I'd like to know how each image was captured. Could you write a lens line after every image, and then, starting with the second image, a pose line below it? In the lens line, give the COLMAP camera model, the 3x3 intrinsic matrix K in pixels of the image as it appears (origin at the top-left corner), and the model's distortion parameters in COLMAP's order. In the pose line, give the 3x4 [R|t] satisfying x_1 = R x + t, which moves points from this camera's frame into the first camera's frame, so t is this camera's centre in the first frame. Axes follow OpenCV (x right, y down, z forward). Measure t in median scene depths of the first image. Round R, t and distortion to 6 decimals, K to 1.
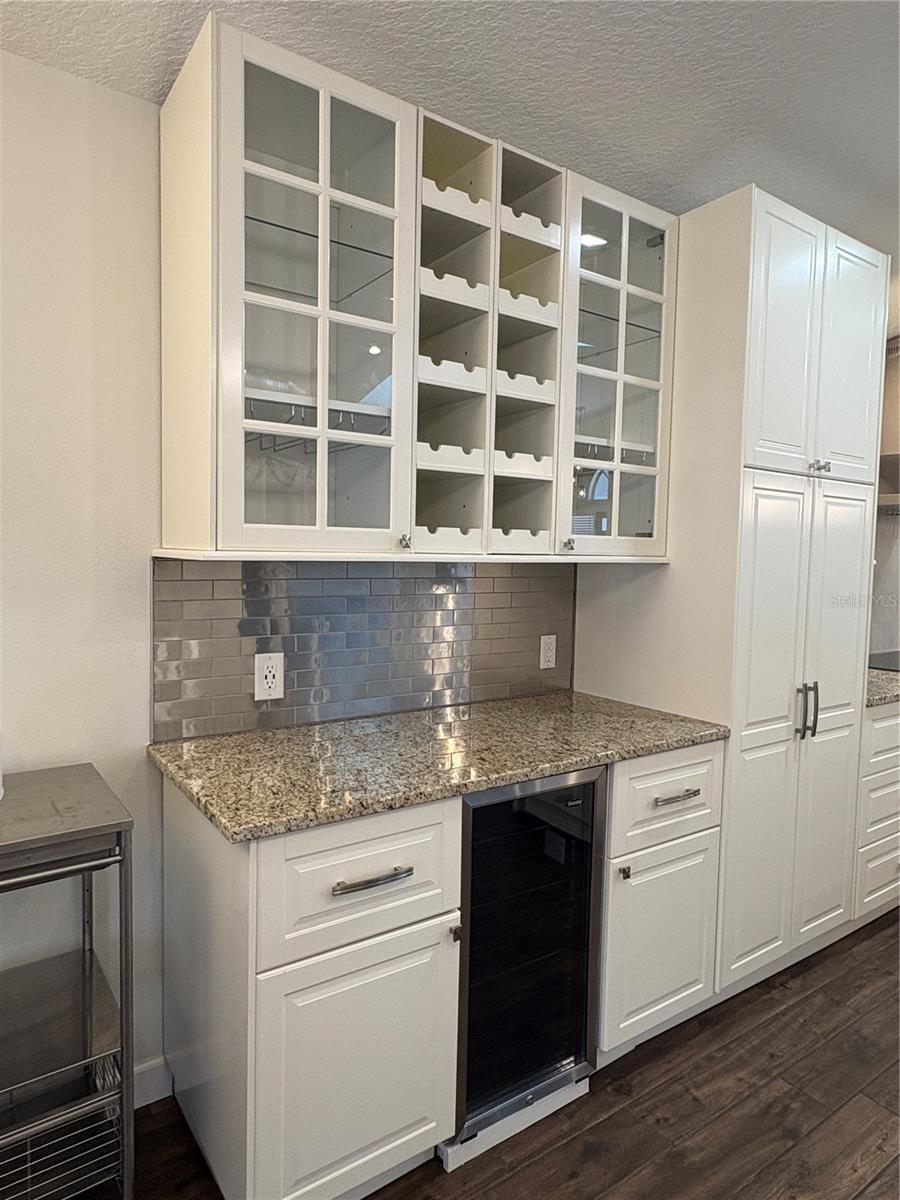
lens RADIAL K [[729.9, 0, 450.0], [0, 729.9, 600.0], [0, 0, 1]] dist [0.004251, 0.001285]
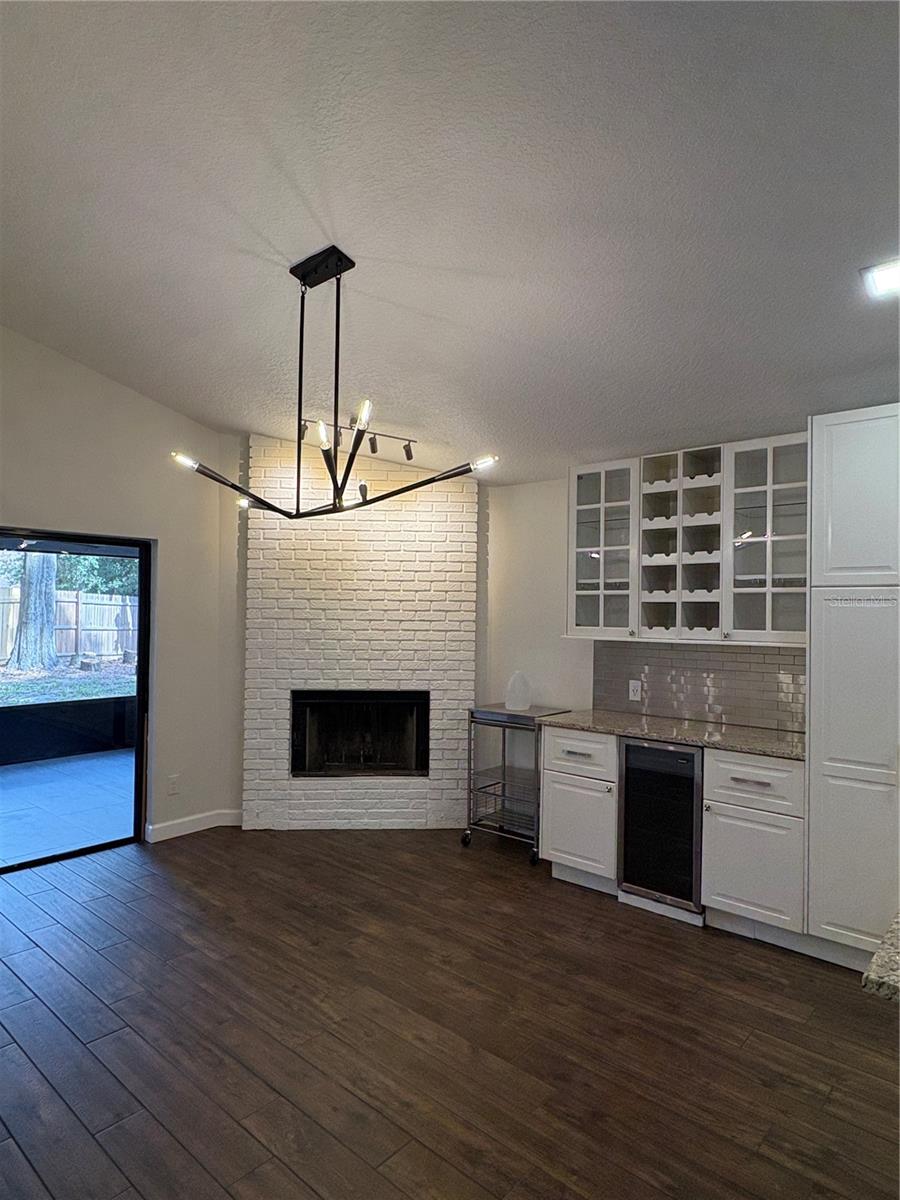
lens RADIAL K [[686.4, 0, 450.0], [0, 686.4, 600.0], [0, 0, 1]] dist [-0.000360, -0.000061]
pose [[0.251699, -0.037680, -0.967072, 1.854192], [-0.076281, 0.995361, -0.058635, -0.009859], [0.964795, 0.088528, 0.247657, -0.135040]]
